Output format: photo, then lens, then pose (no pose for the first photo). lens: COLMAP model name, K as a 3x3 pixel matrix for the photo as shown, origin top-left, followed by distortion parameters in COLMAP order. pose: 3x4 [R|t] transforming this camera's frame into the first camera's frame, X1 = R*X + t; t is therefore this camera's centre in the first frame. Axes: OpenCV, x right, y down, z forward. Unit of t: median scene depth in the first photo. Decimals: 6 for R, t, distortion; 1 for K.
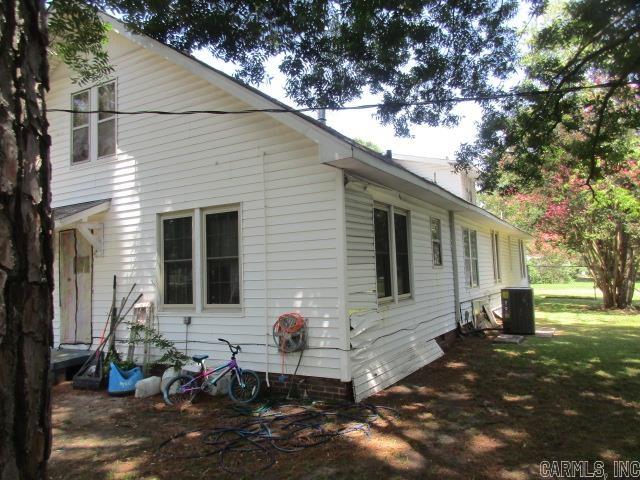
lens RADIAL K [[479.8, 0, 318.9], [0, 479.8, 238.1], [0, 0, 1]] dist [0.028228, 0.015193]
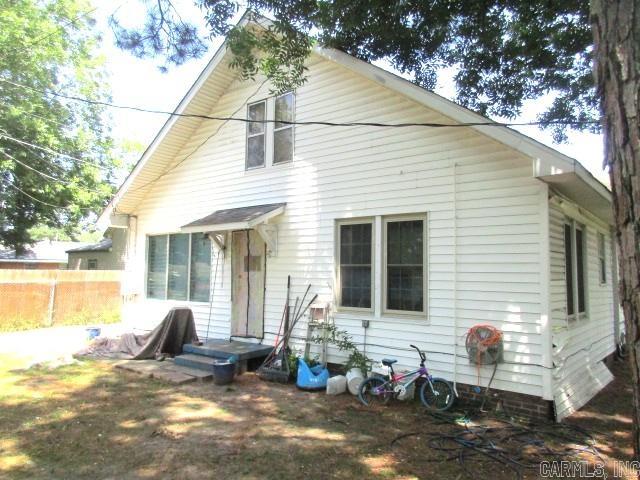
lens RADIAL K [[480.1, 0, 320.0], [0, 480.1, 240.3], [0, 0, 1]] dist [0.036717, -0.015145]
pose [[0.988486, 0.045501, -0.144307, -0.233771], [-0.045899, 0.998946, 0.000572, -0.004476], [0.144181, 0.006058, 0.989533, -0.037928]]
